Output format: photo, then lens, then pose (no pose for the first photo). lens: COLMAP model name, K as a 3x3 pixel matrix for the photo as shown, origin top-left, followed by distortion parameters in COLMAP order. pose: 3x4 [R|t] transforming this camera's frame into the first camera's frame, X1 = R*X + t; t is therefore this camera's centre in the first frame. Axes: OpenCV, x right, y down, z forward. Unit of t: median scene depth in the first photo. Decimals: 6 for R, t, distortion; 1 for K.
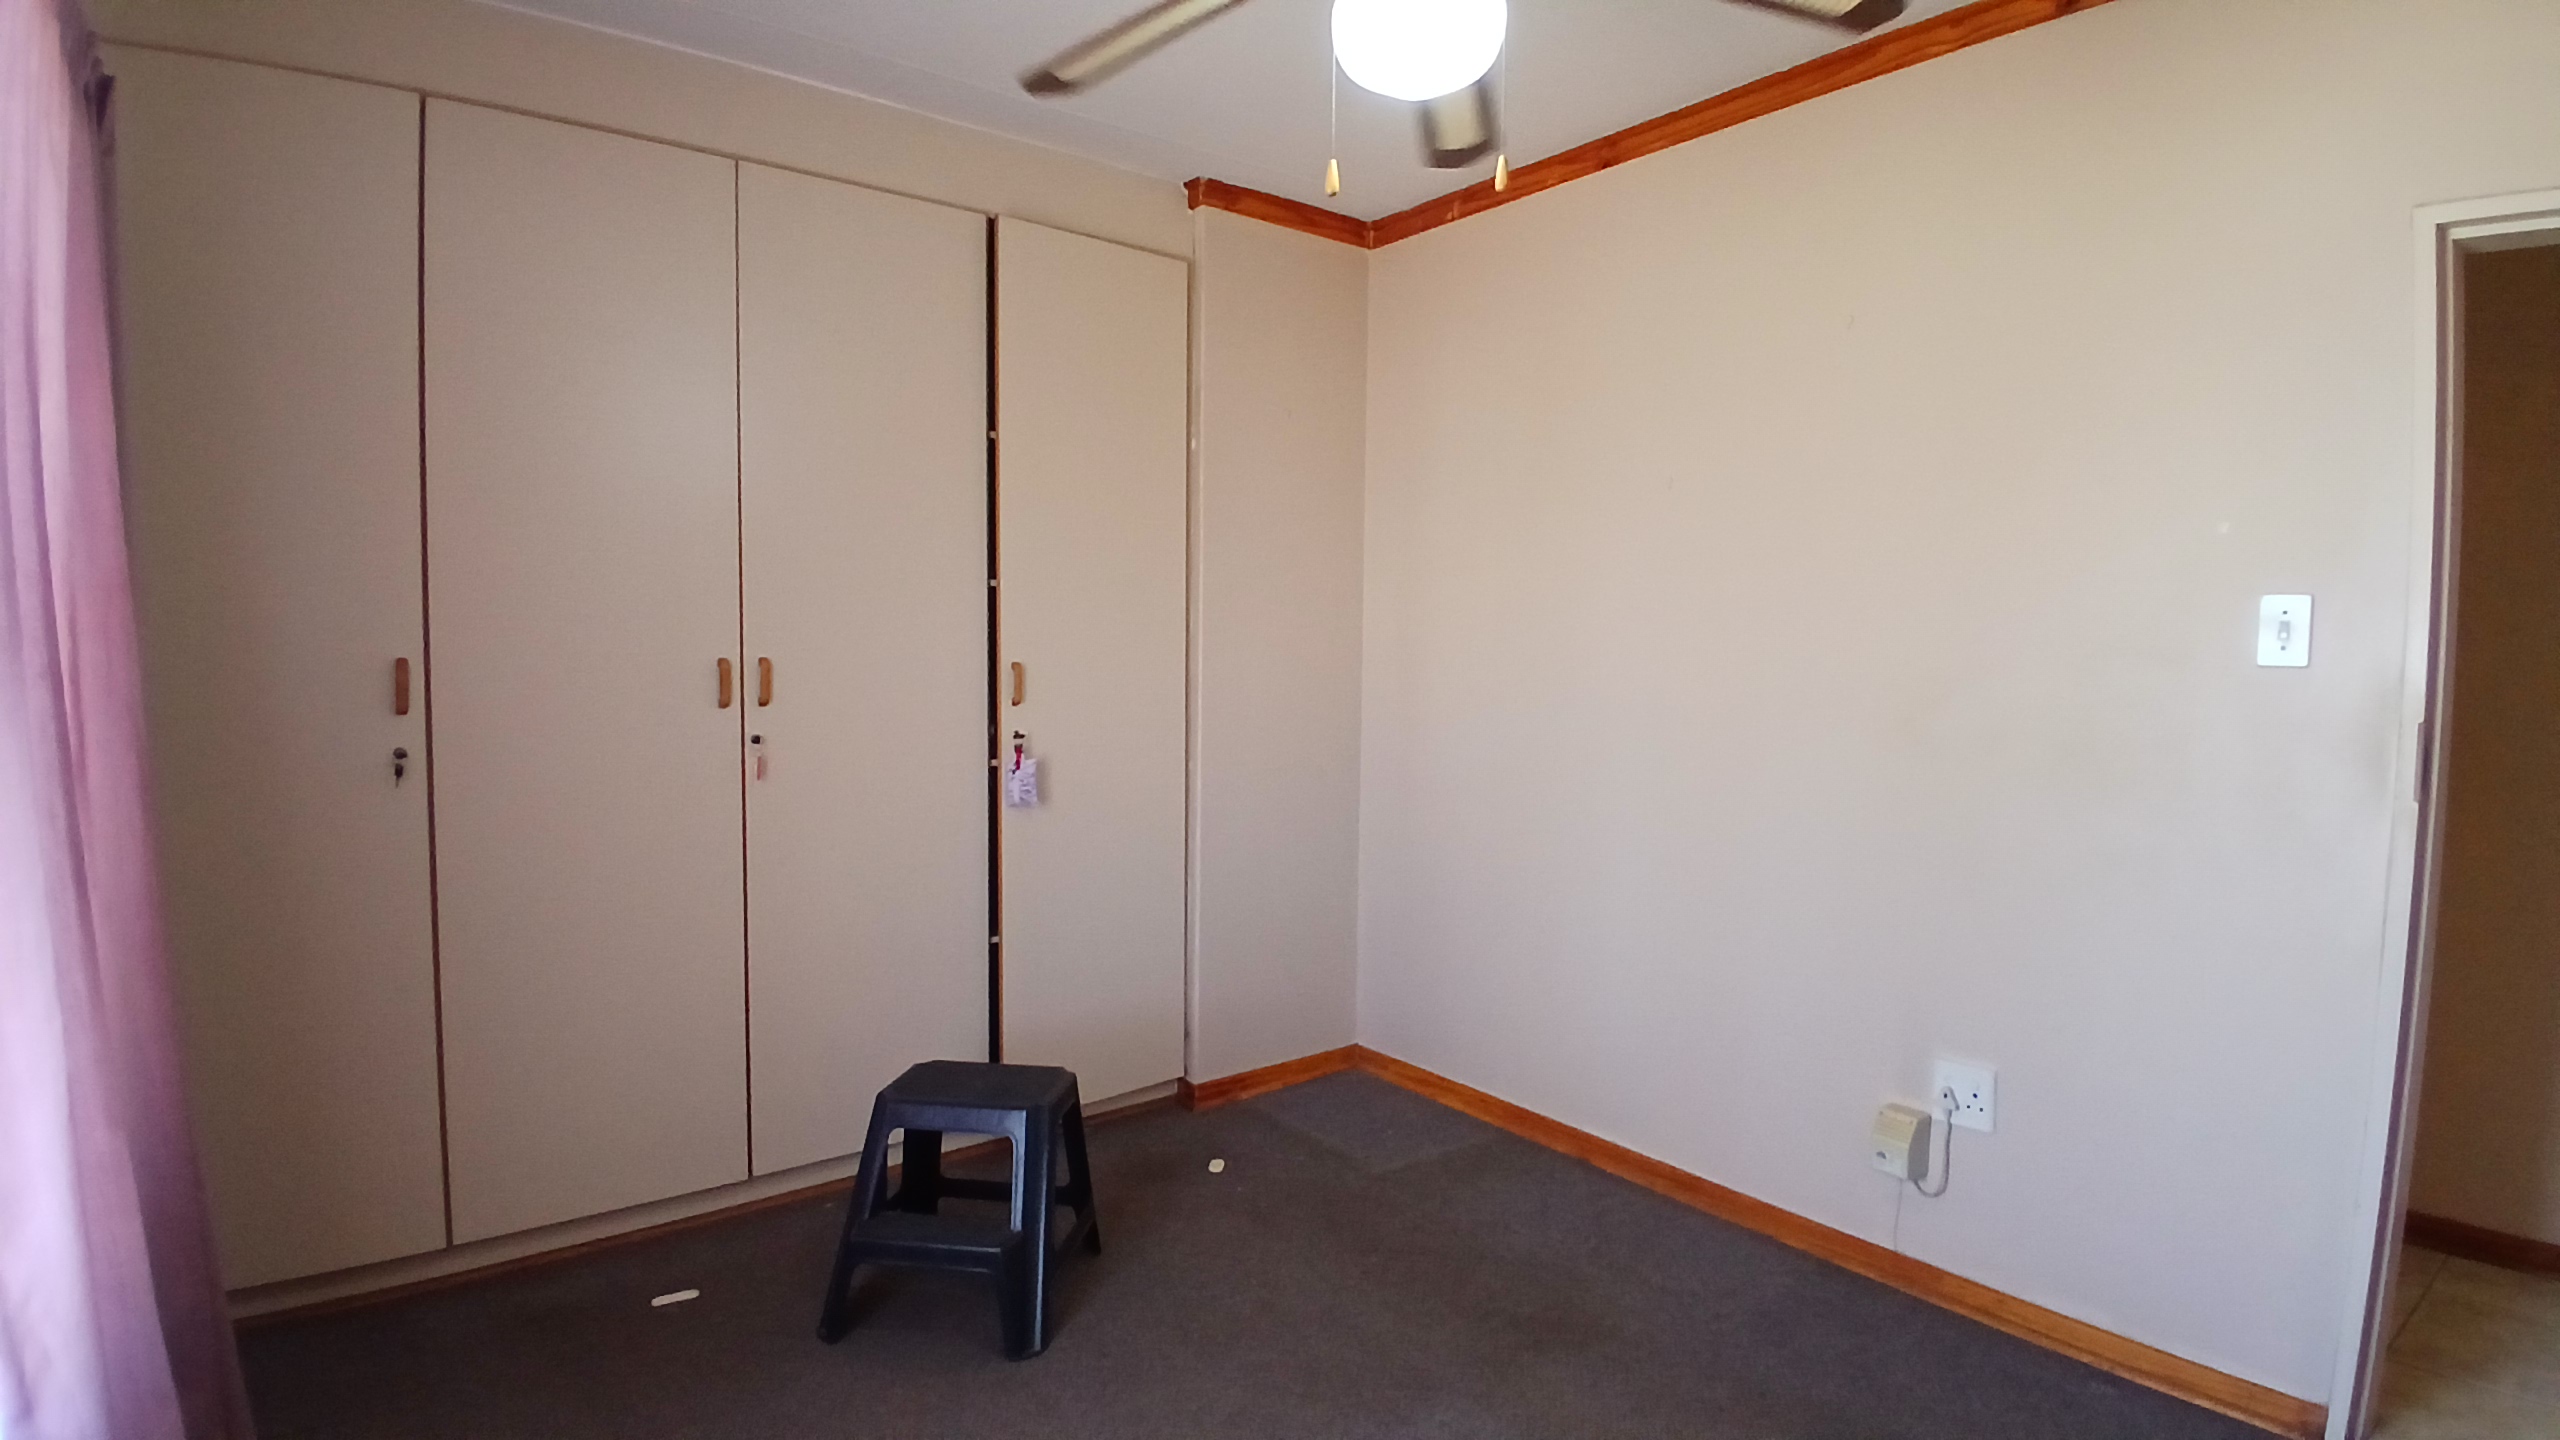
lens RADIAL K [[1282.4, 0, 1280.0], [0, 1282.4, 720.0], [0, 0, 1]] dist [0.001492, -0.039491]
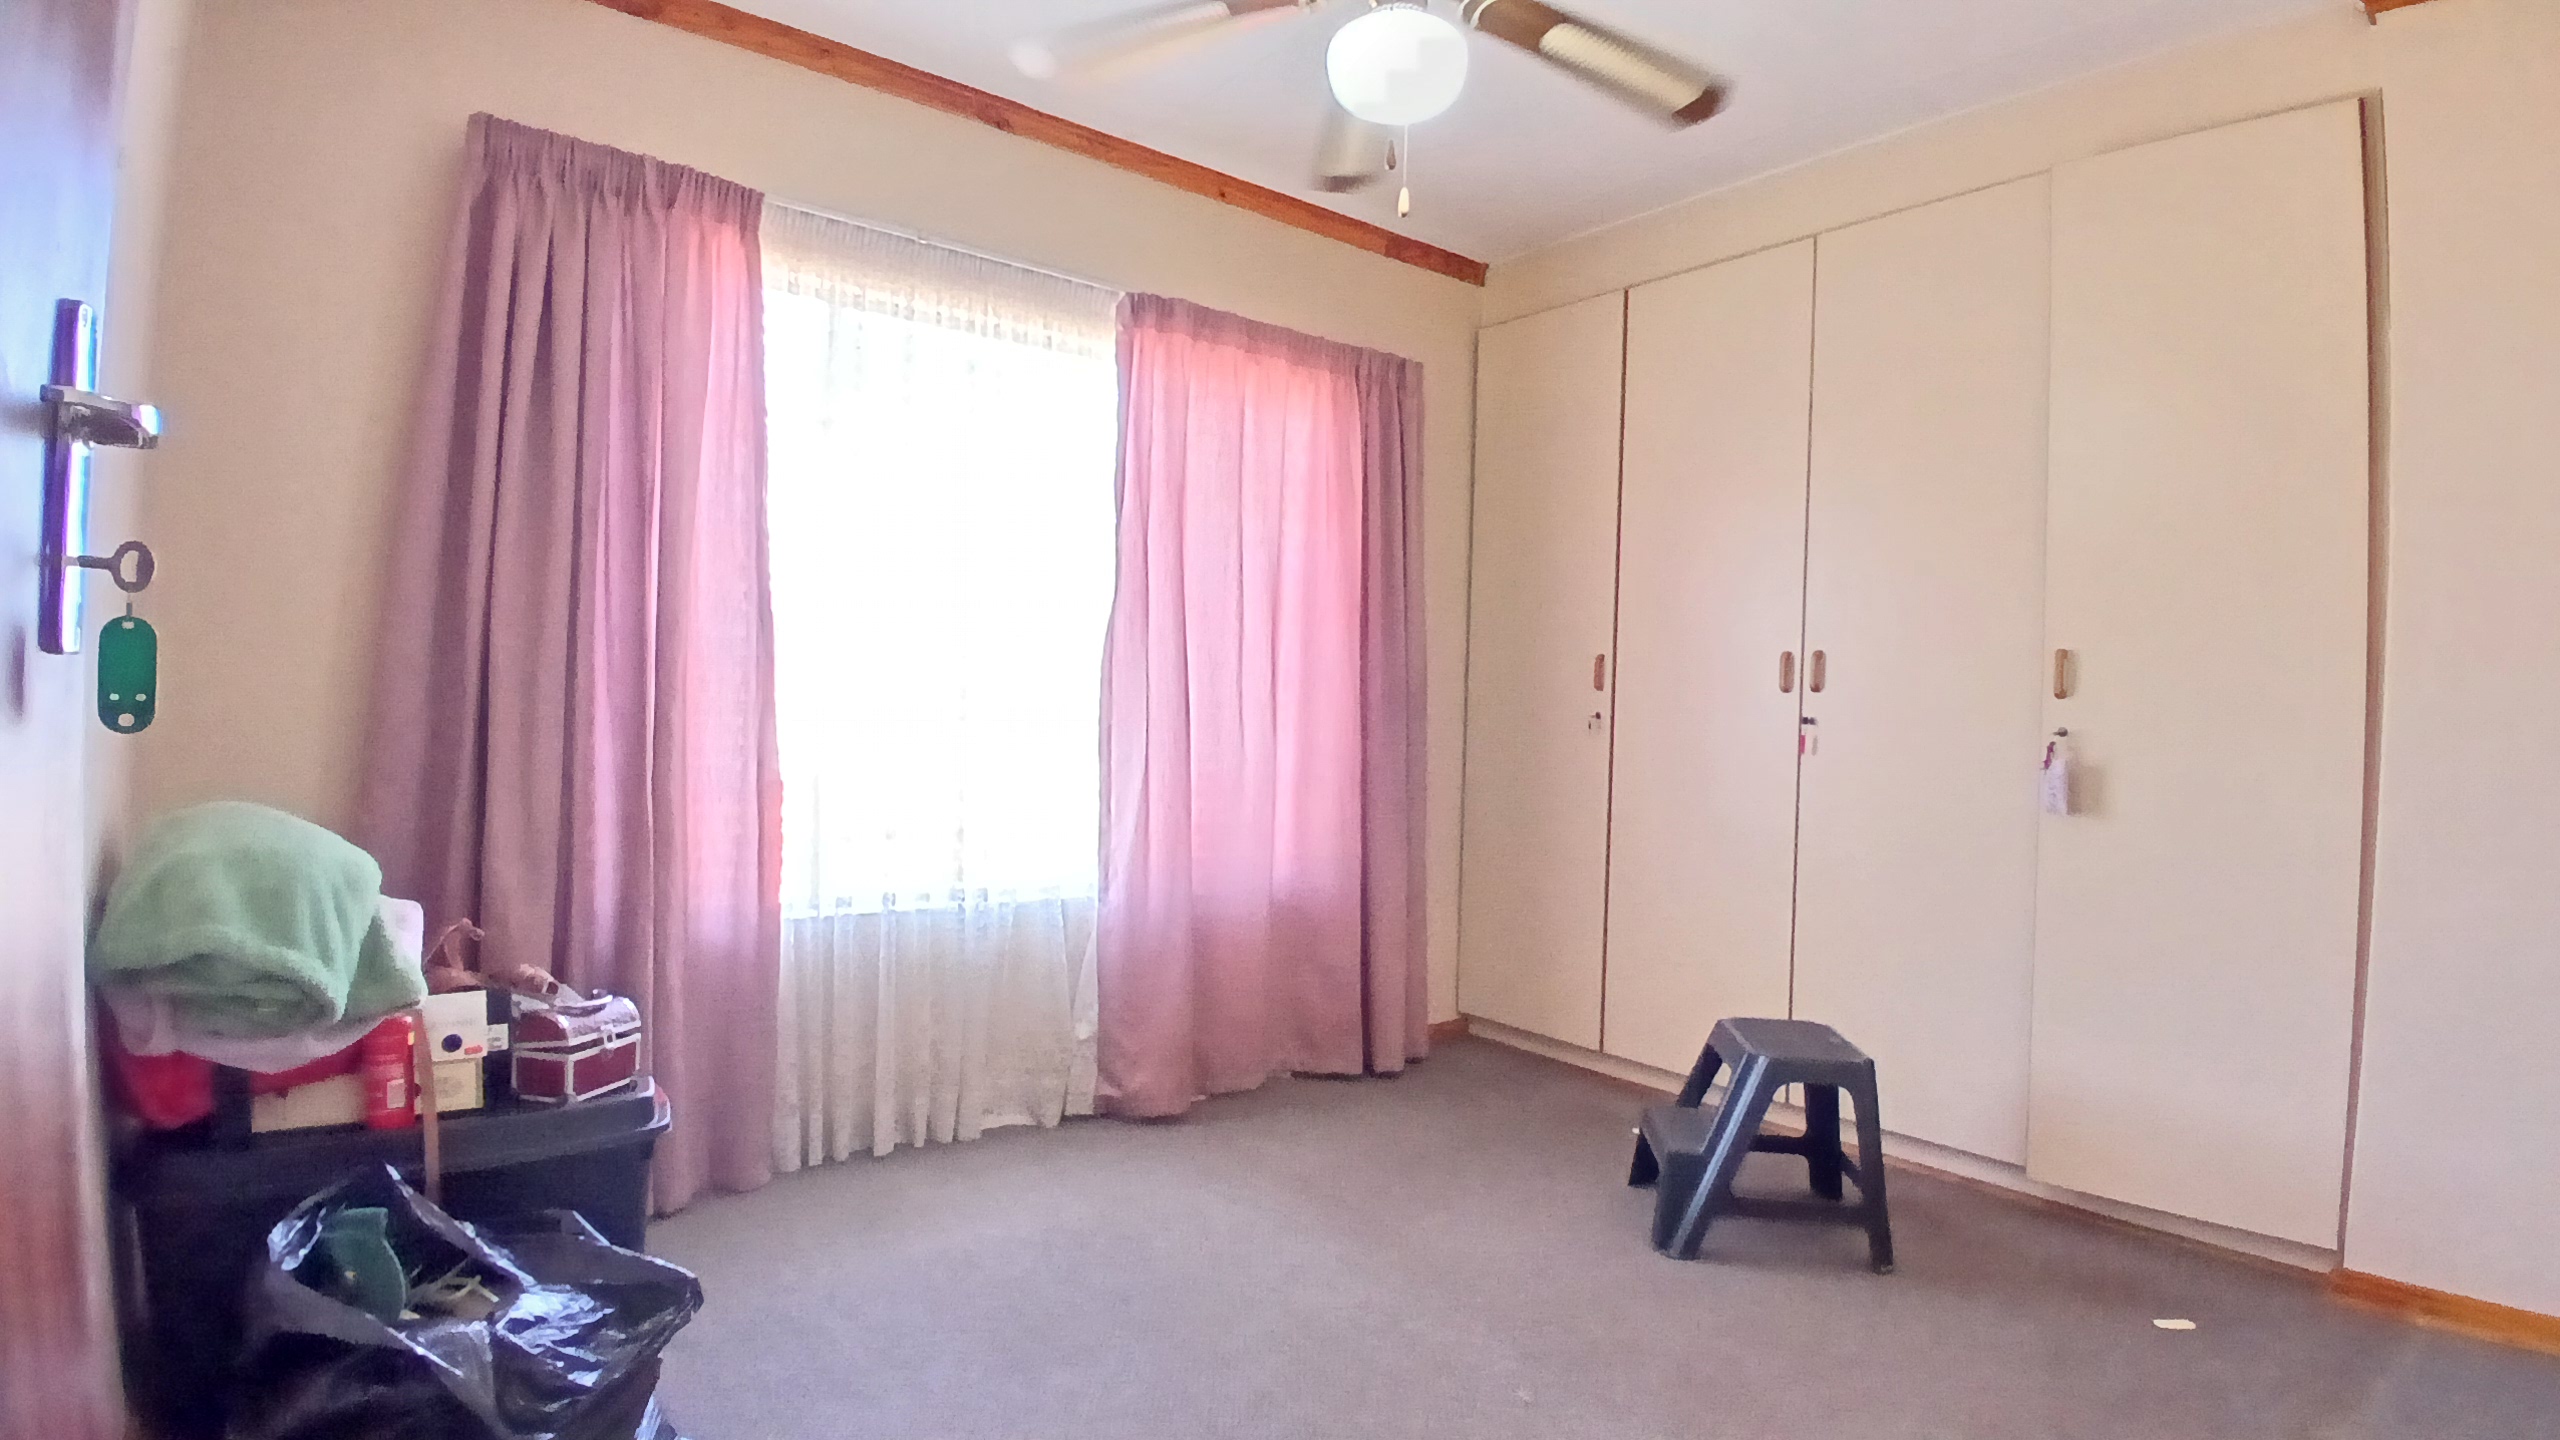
lens RADIAL K [[1282.4, 0, 1280.0], [0, 1282.4, 720.0], [0, 0, 1]] dist [0.001492, -0.039491]
pose [[0.013432, -0.003228, -0.999905, 0.745265], [-0.096651, 0.995308, -0.004511, 0.066009], [0.995228, 0.096703, 0.013057, 0.509438]]
